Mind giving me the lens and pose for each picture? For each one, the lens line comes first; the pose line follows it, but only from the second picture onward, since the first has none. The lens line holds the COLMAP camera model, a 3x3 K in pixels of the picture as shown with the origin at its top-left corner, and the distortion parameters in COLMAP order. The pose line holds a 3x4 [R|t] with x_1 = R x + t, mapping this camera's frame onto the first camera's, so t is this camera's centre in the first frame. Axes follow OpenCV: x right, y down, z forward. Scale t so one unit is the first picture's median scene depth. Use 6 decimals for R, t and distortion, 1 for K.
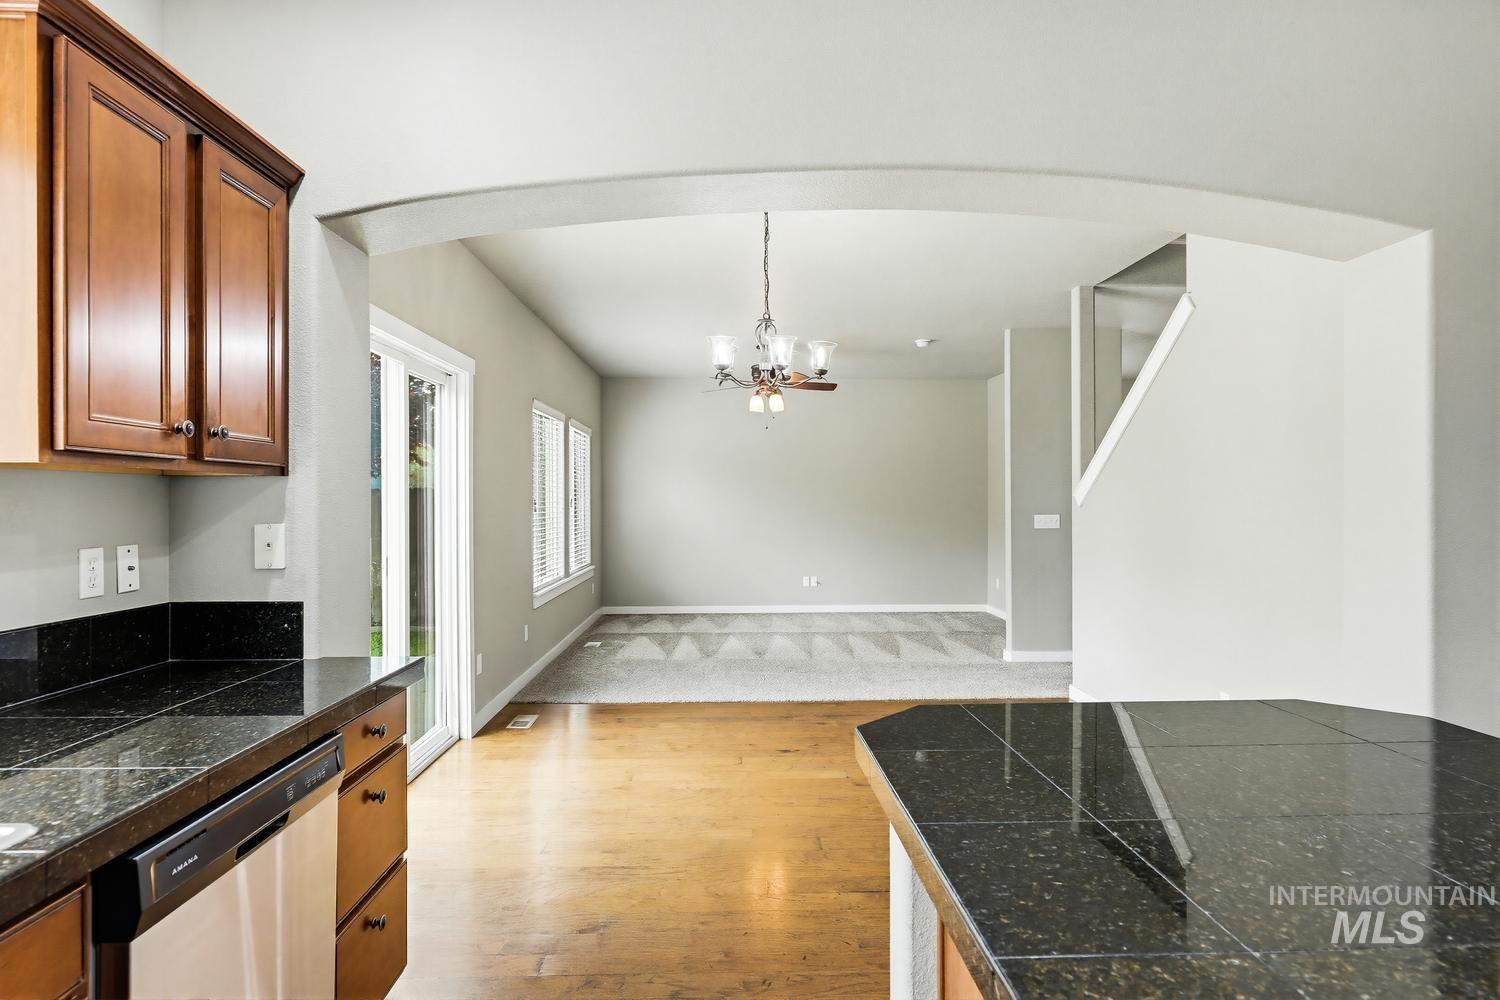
lens RADIAL K [[831.2, 0, 758.8], [0, 831.2, 498.4], [0, 0, 1]] dist [0.001886, -0.002697]
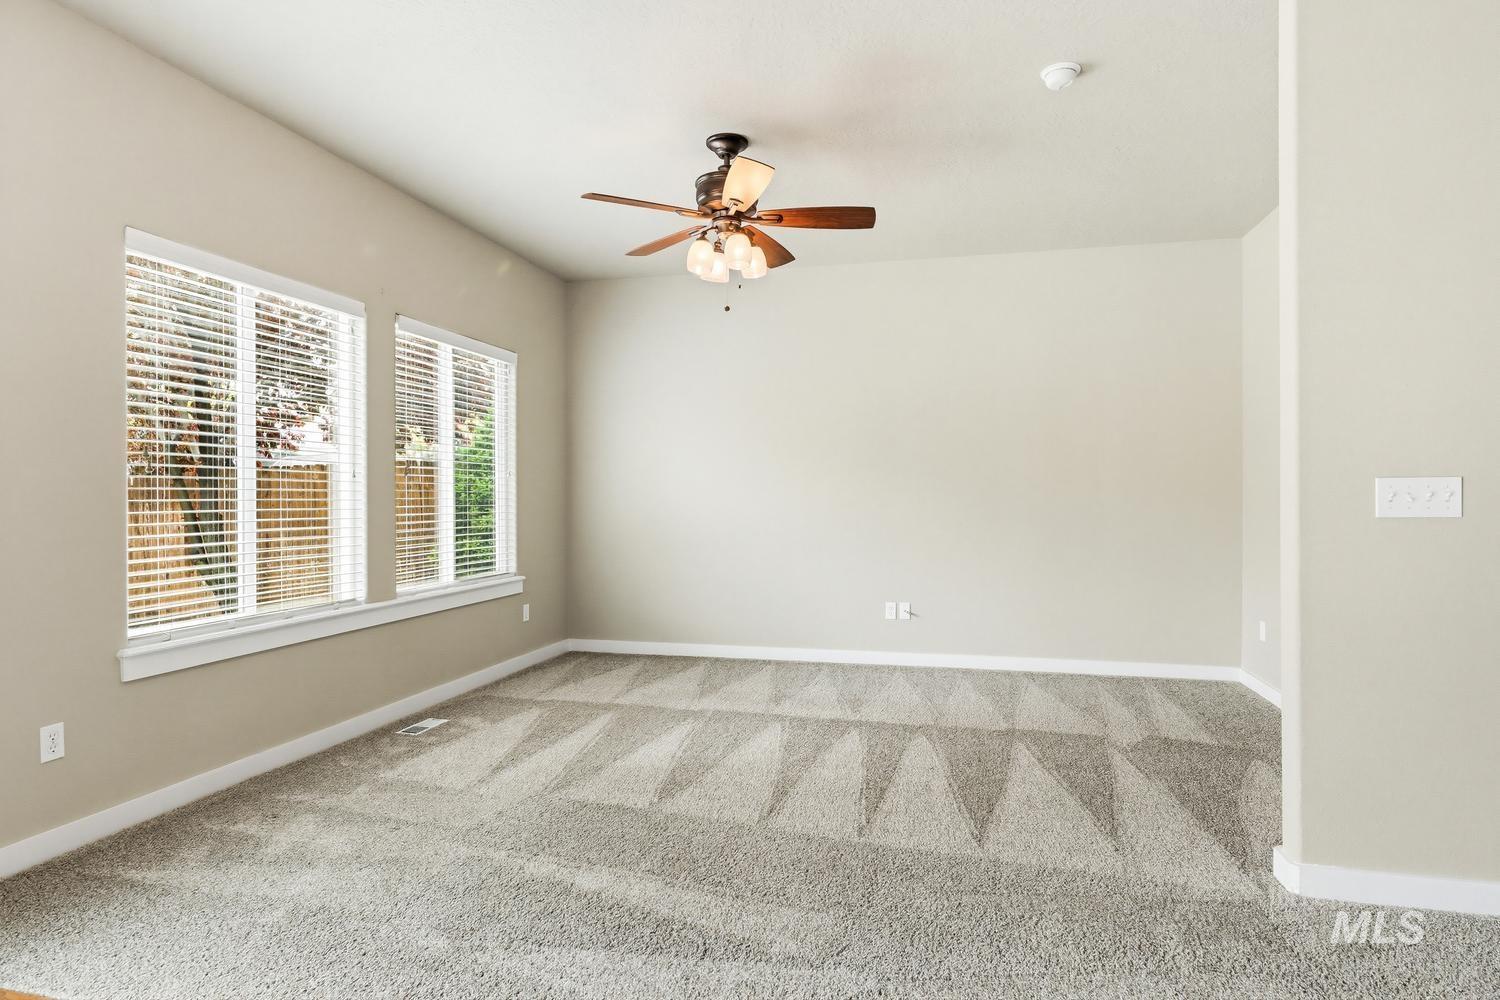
lens RADIAL K [[831.2, 0, 758.8], [0, 831.2, 498.4], [0, 0, 1]] dist [0.001886, -0.002697]
pose [[0.963003, 0.001755, -0.269485, 0.136288], [0.000044, 0.999978, 0.006672, 0.019342], [0.269491, -0.006437, 0.962982, 0.454958]]
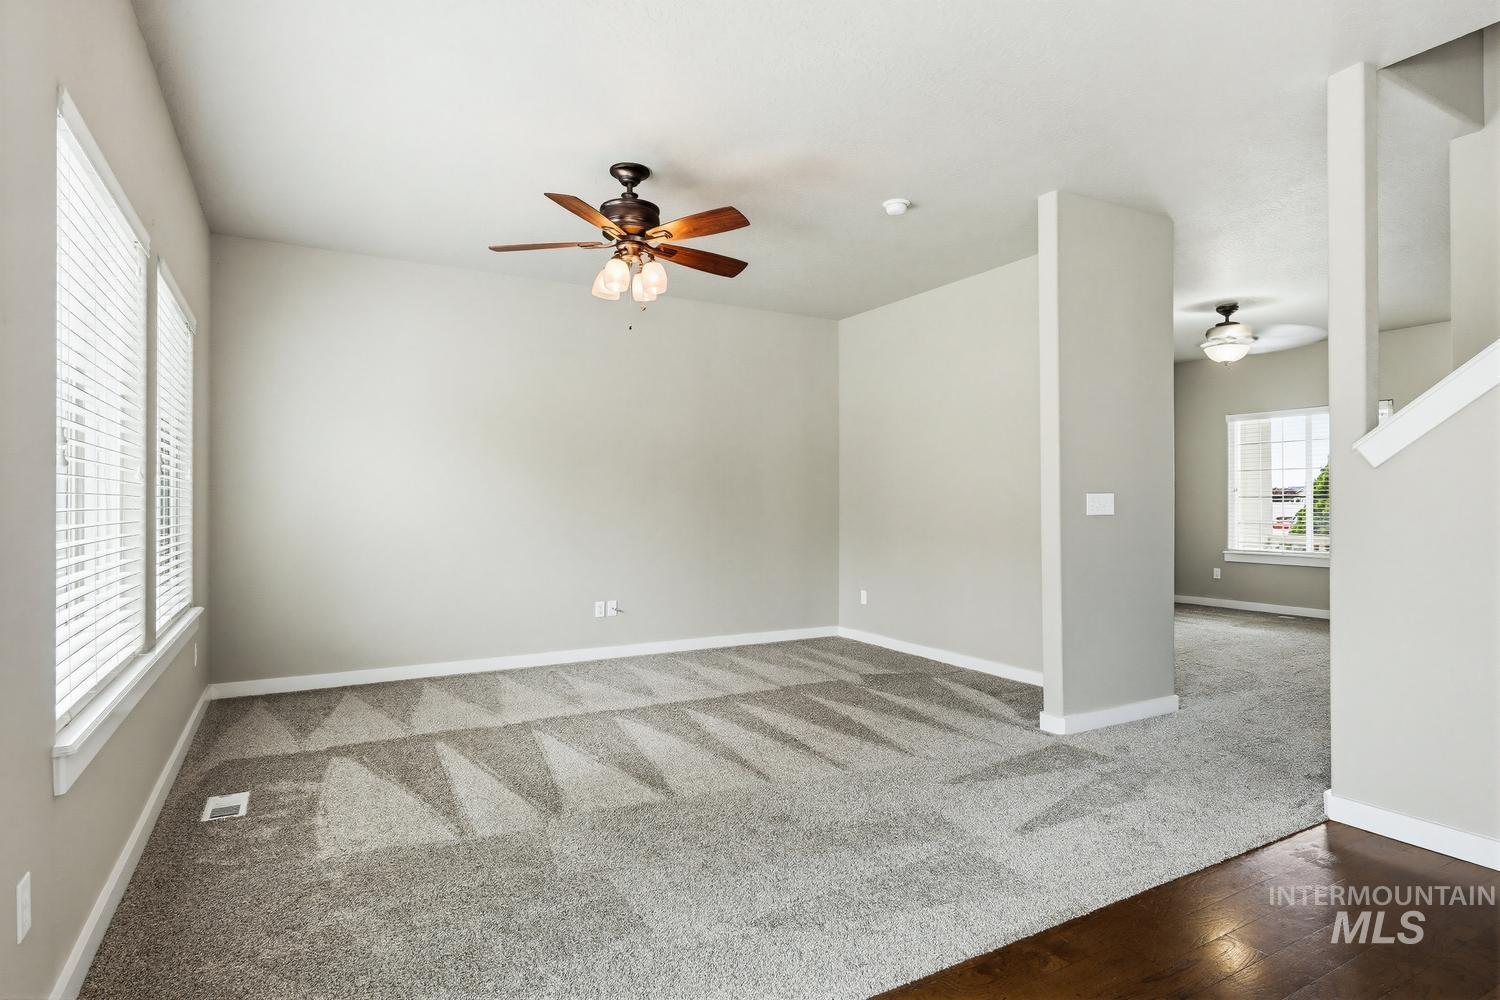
lens RADIAL K [[793.2, 0, 760.0], [0, 793.2, 497.2], [0, 0, 1]] dist [-0.000602, -0.001651]
pose [[0.886947, 0.003985, 0.461854, -0.124326], [-0.001421, 0.999982, -0.005899, 0.019846], [-0.461869, 0.004576, 0.886936, 0.445545]]
